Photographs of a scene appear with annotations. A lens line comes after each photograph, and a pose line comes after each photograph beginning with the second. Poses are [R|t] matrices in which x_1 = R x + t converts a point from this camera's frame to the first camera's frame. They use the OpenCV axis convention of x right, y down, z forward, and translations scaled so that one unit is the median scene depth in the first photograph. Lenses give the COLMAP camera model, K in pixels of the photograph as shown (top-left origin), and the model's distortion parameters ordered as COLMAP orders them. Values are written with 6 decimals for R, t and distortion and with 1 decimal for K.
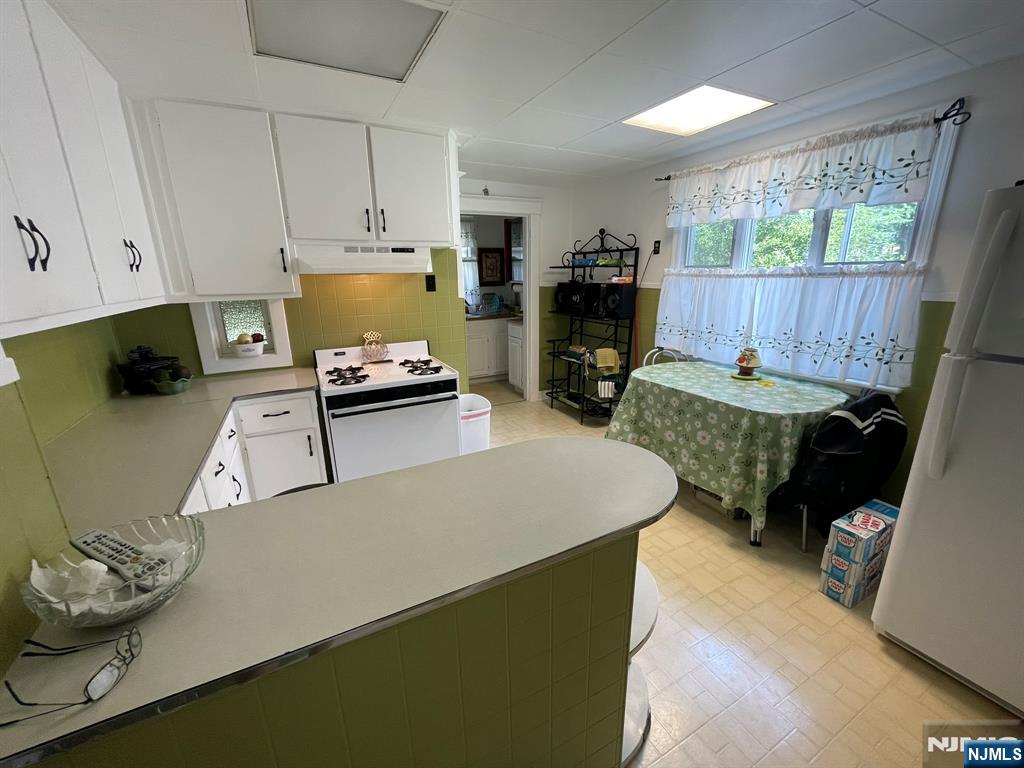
lens RADIAL K [[409.5, 0, 514.3], [0, 409.5, 386.4], [0, 0, 1]] dist [-0.006742, -0.000061]
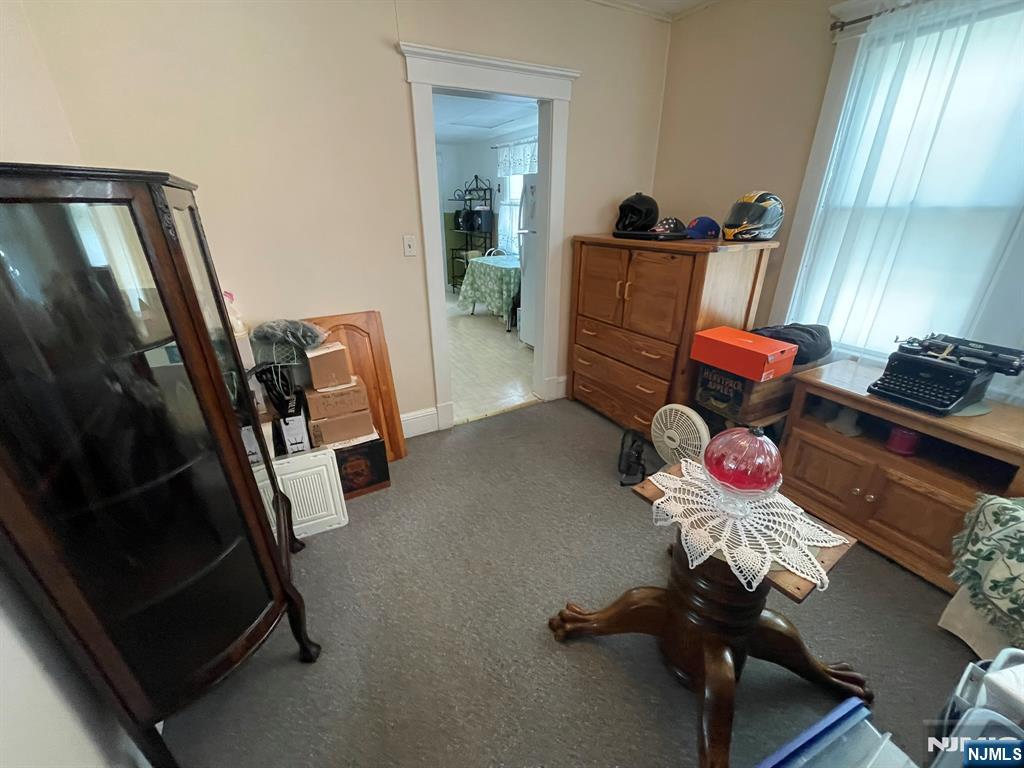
lens RADIAL K [[409.5, 0, 511.3], [0, 409.5, 383.9], [0, 0, 1]] dist [-0.006742, -0.000061]
pose [[0.999122, -0.010114, 0.040658, 0.438382], [0.004091, 0.989341, 0.145557, 0.299394], [-0.041697, -0.145263, 0.988514, -1.102347]]
